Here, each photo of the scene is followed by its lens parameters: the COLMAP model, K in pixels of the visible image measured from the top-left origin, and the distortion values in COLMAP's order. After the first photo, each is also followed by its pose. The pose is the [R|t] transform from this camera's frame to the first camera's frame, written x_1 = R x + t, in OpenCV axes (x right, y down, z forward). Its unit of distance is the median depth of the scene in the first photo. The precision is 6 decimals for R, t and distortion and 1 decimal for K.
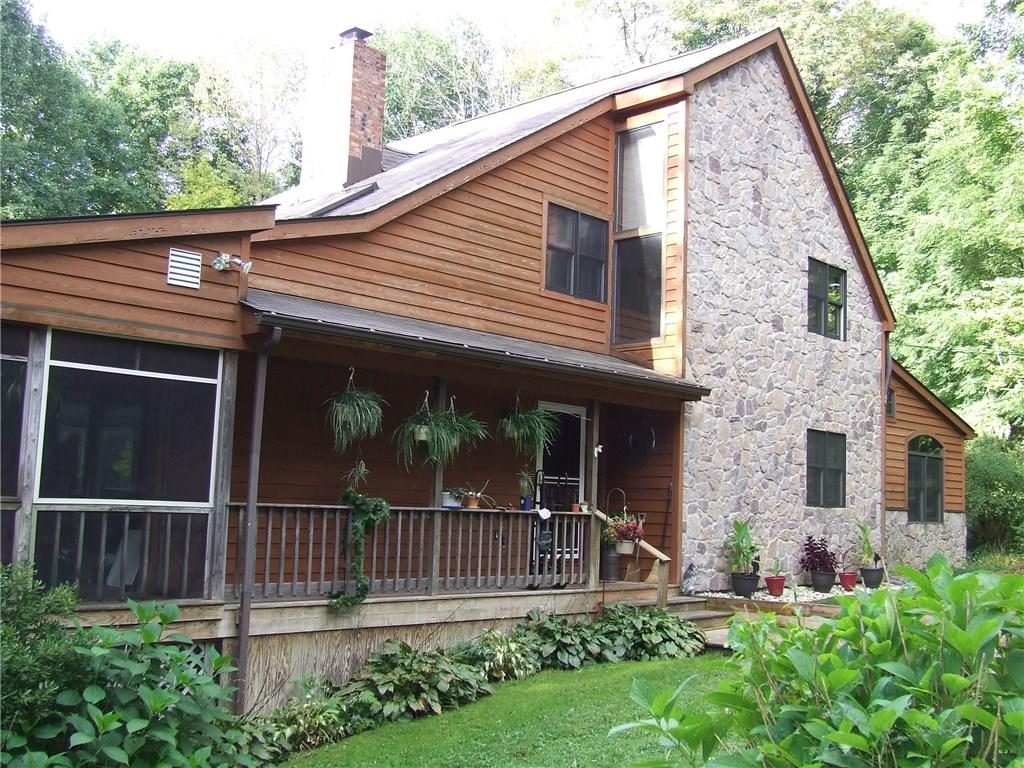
lens RADIAL K [[1127.4, 0, 512.3], [0, 1127.4, 384.0], [0, 0, 1]] dist [-0.051771, 0.000000]
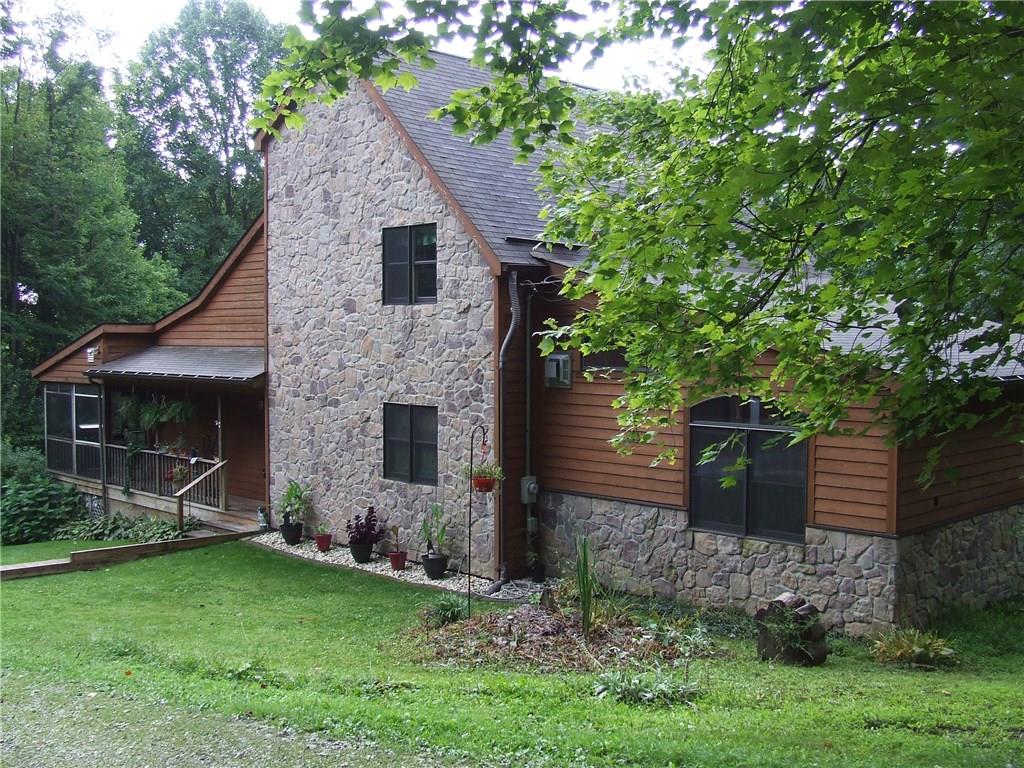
lens RADIAL K [[1127.4, 0, 512.1], [0, 1127.4, 385.0], [0, 0, 1]] dist [-0.051771, 0.000000]
pose [[-0.040808, 0.010746, -0.999109, 1.283975], [0.105132, 0.994438, 0.006402, 0.029990], [0.993621, -0.104777, -0.041711, 1.169713]]
